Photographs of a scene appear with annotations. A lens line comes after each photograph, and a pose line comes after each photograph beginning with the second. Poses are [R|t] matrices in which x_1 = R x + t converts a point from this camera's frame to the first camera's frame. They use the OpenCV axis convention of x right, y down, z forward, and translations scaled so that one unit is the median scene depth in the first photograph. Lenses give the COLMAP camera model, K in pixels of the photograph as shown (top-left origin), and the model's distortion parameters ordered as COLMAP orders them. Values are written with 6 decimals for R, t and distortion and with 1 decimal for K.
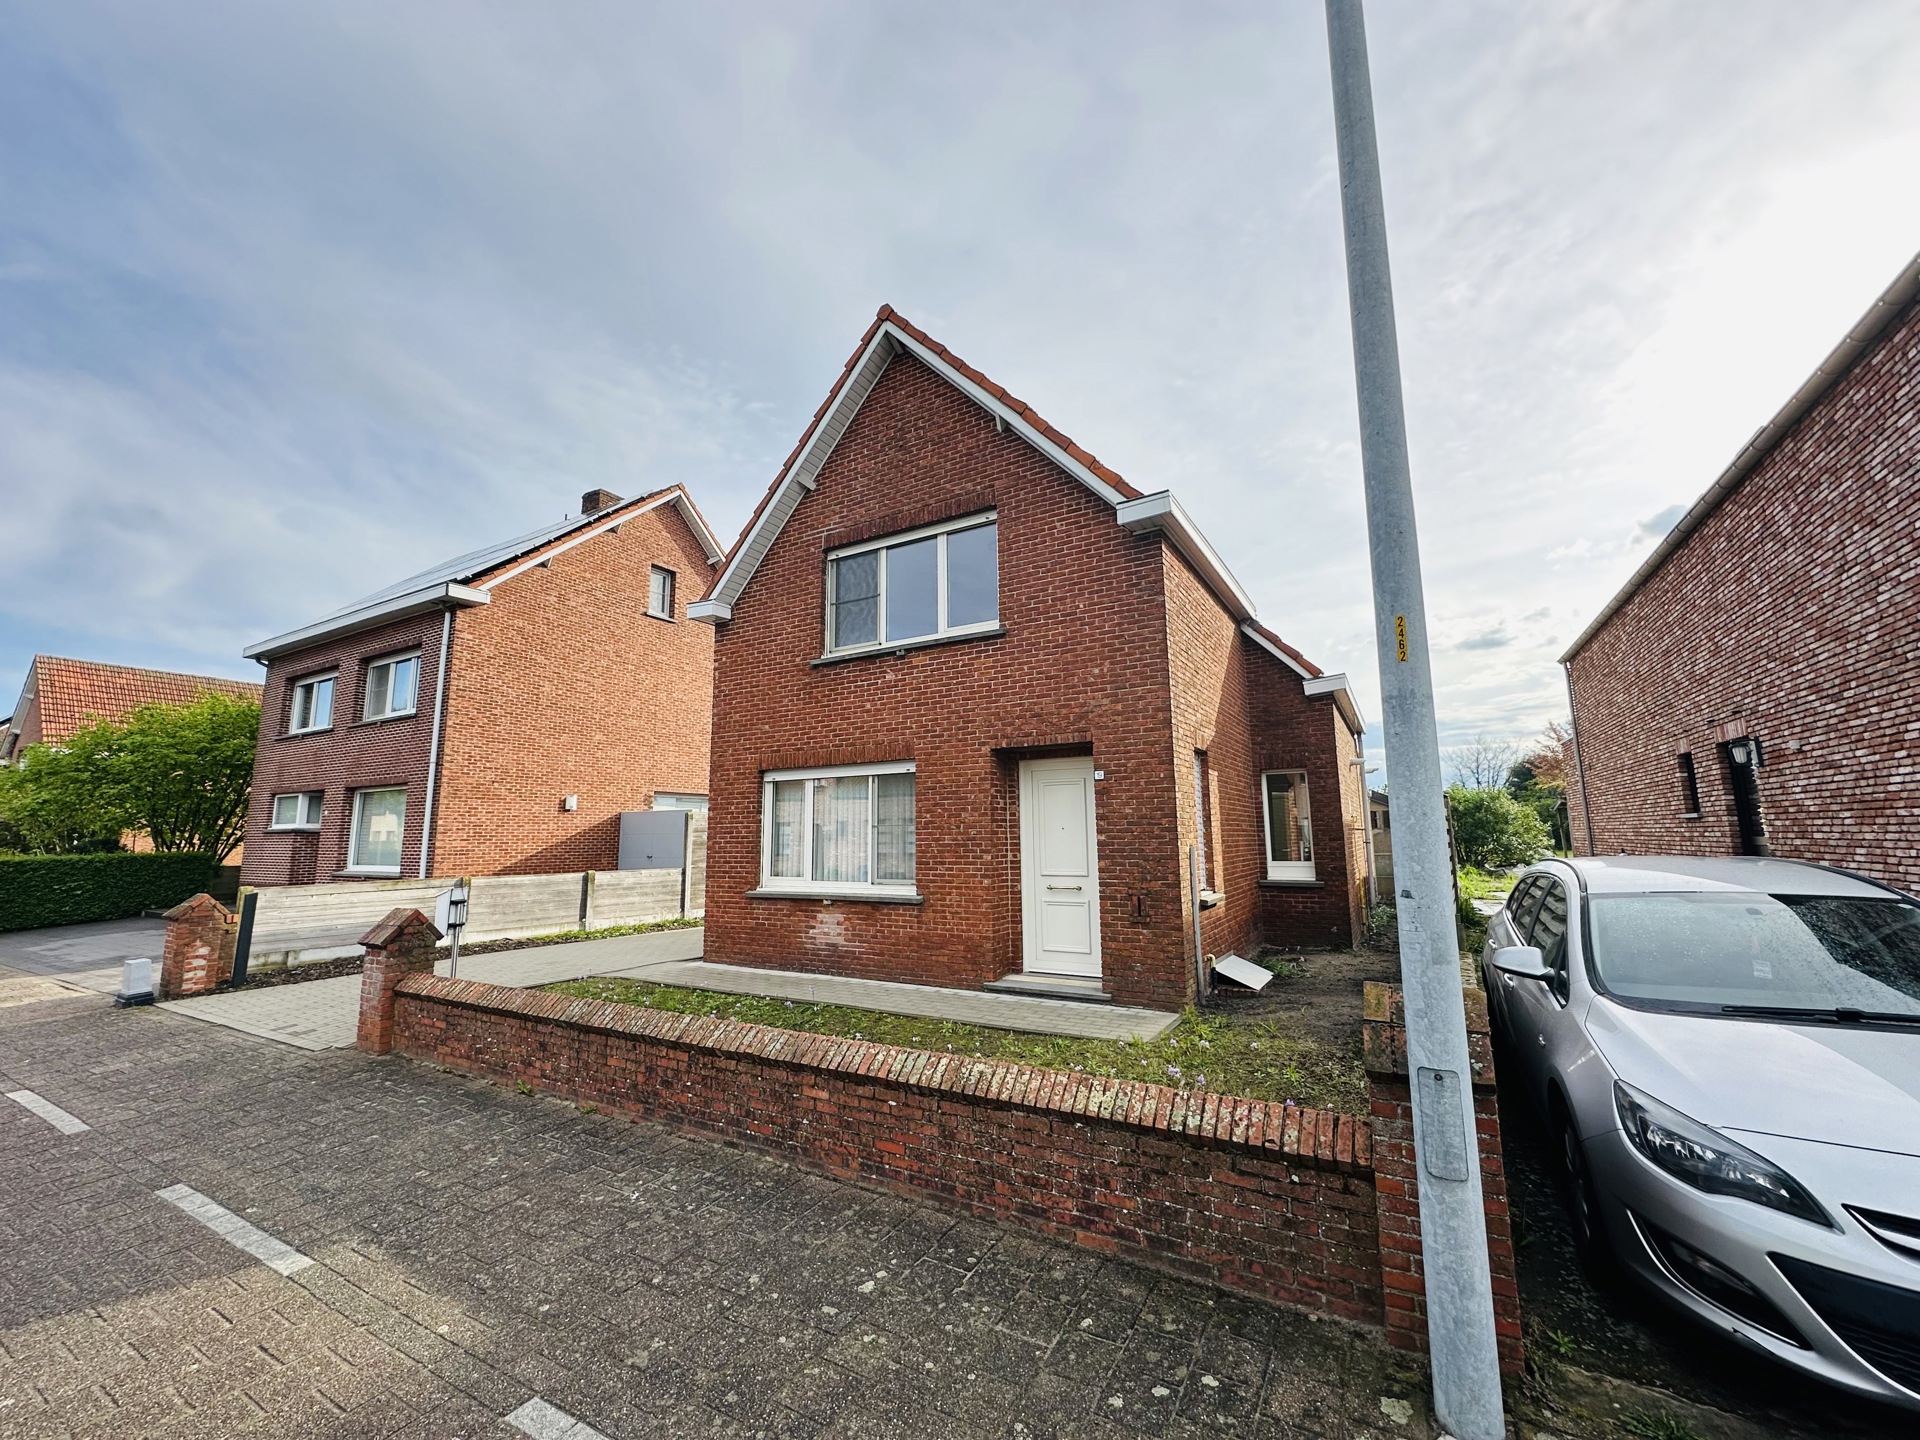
lens RADIAL K [[766.0, 0, 959.0], [0, 766.0, 720.0], [0, 0, 1]] dist [-0.003300, 0.000379]
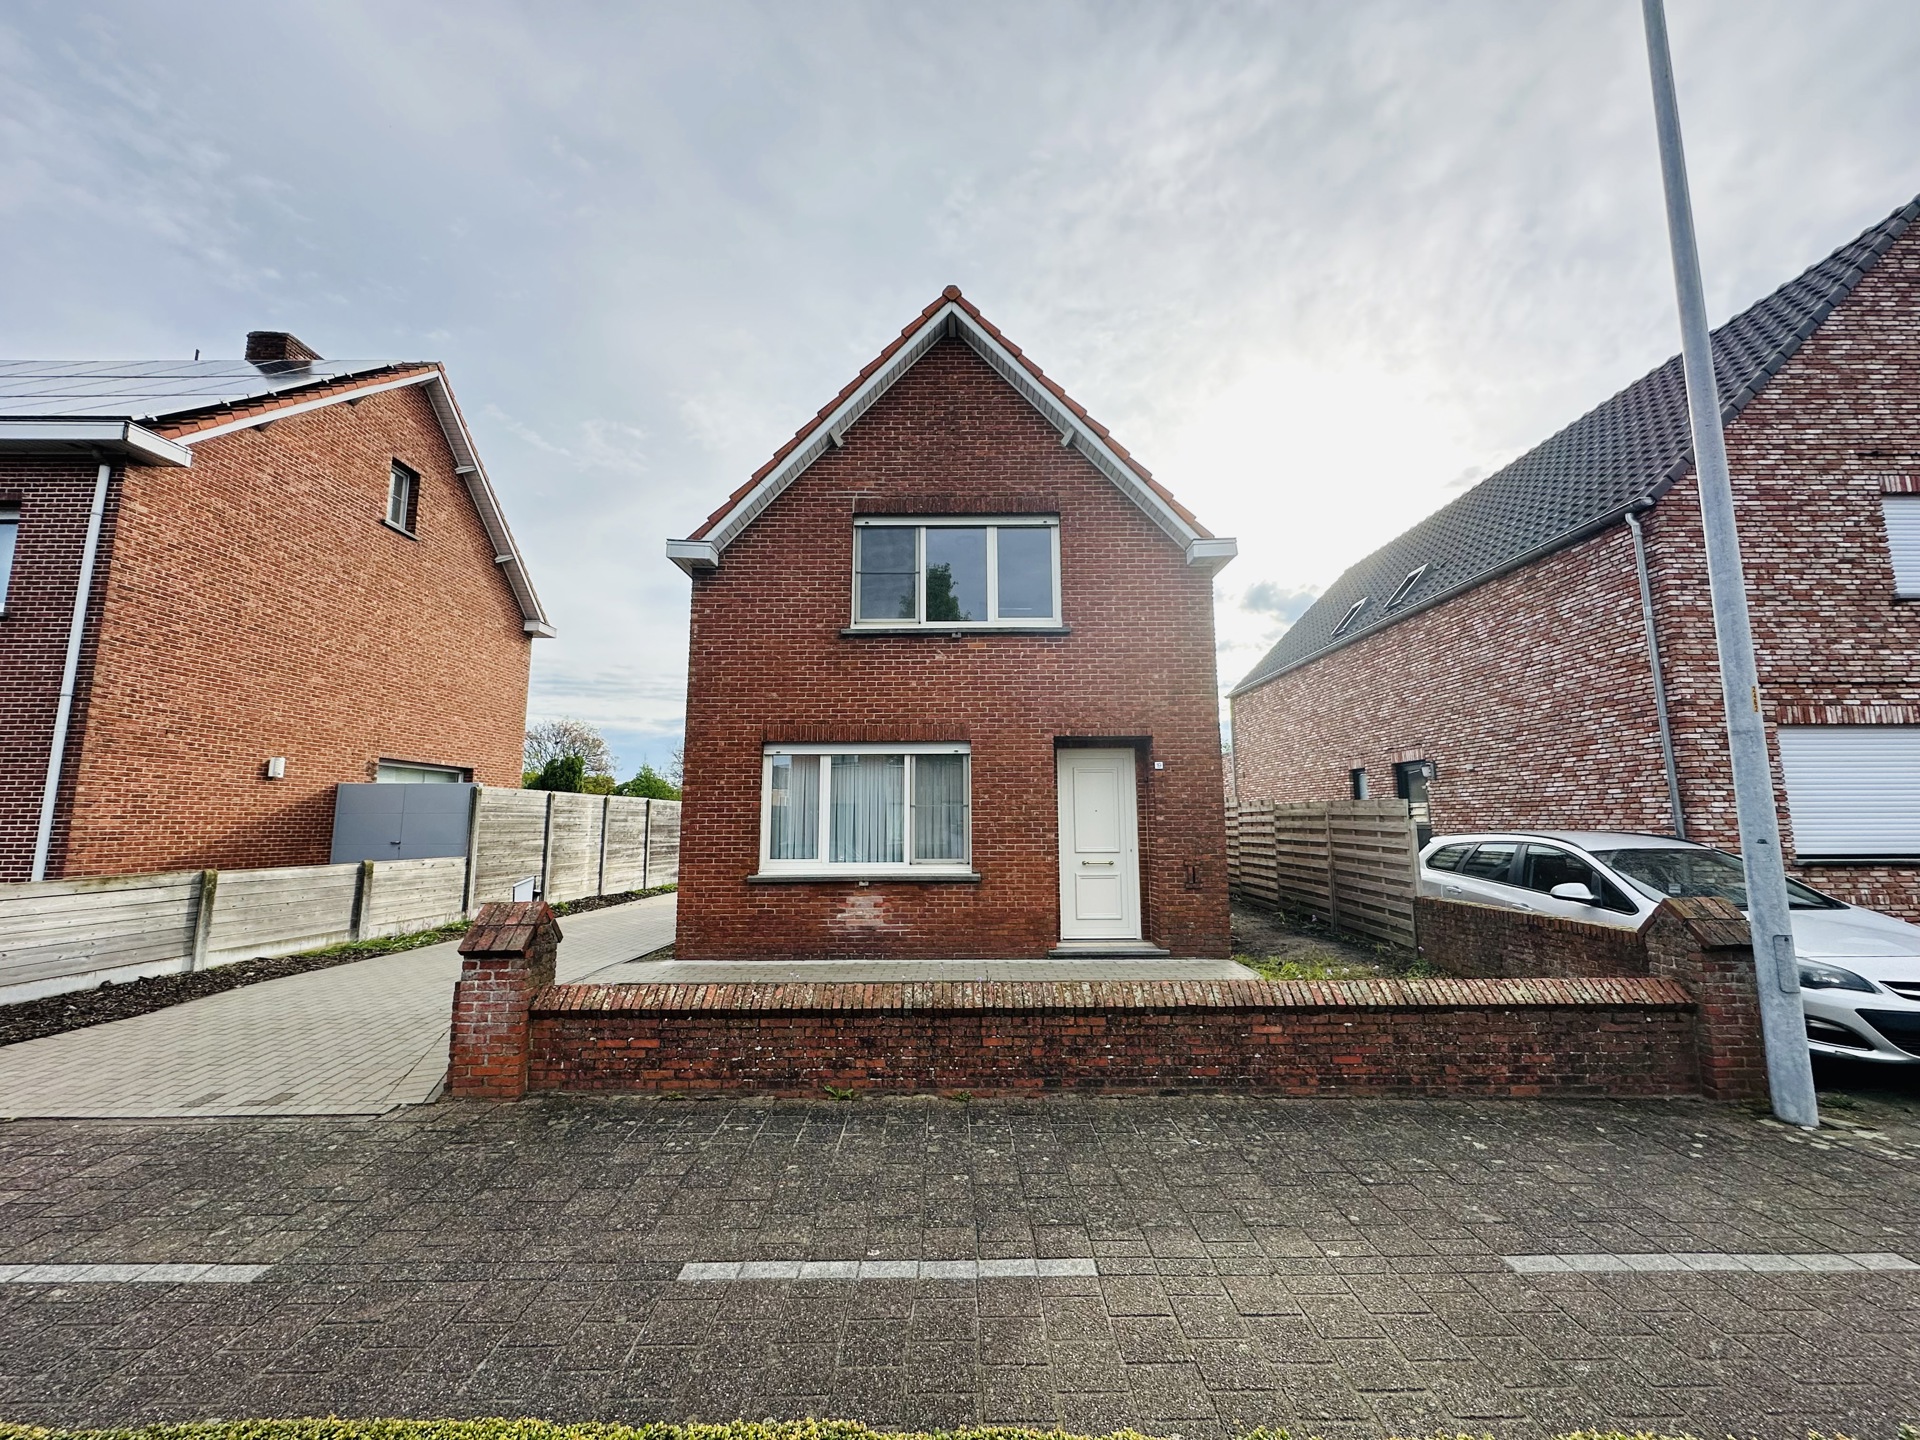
lens RADIAL K [[766.0, 0, 963.3], [0, 766.0, 719.6], [0, 0, 1]] dist [-0.003300, 0.000379]
pose [[0.860892, 0.076927, 0.502938, -0.604174], [-0.082165, 0.996549, -0.011783, 0.036667], [-0.502109, -0.031179, 0.864242, 0.124399]]
